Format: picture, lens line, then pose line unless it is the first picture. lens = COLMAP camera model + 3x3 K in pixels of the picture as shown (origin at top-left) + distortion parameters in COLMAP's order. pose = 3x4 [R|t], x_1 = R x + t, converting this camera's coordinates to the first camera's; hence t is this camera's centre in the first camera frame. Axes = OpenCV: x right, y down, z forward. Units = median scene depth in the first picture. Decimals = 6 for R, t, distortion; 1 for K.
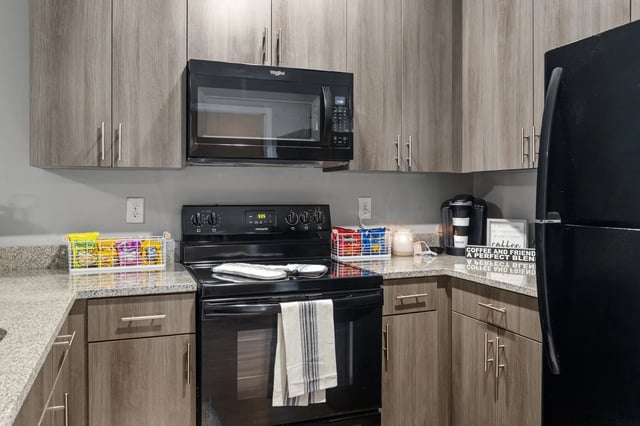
lens RADIAL K [[495.4, 0, 308.9], [0, 495.4, 196.7], [0, 0, 1]] dist [-0.023217, 0.001215]
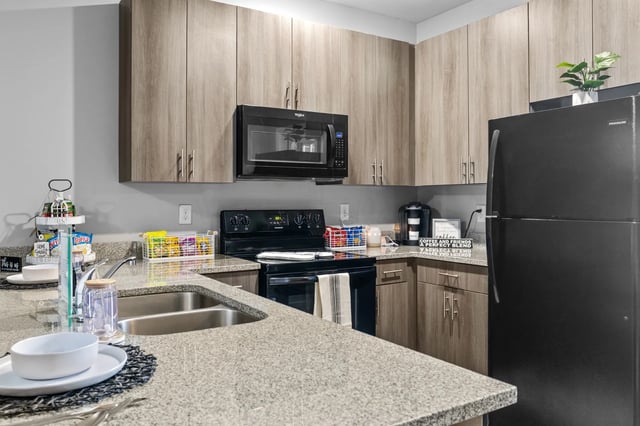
lens RADIAL K [[495.4, 0, 308.9], [0, 495.4, 196.7], [0, 0, 1]] dist [-0.023217, 0.001215]
pose [[0.981301, -0.001028, 0.192476, -0.294318], [0.003872, 0.999889, -0.014401, 0.000884], [-0.192440, 0.014877, 0.981196, -0.360415]]
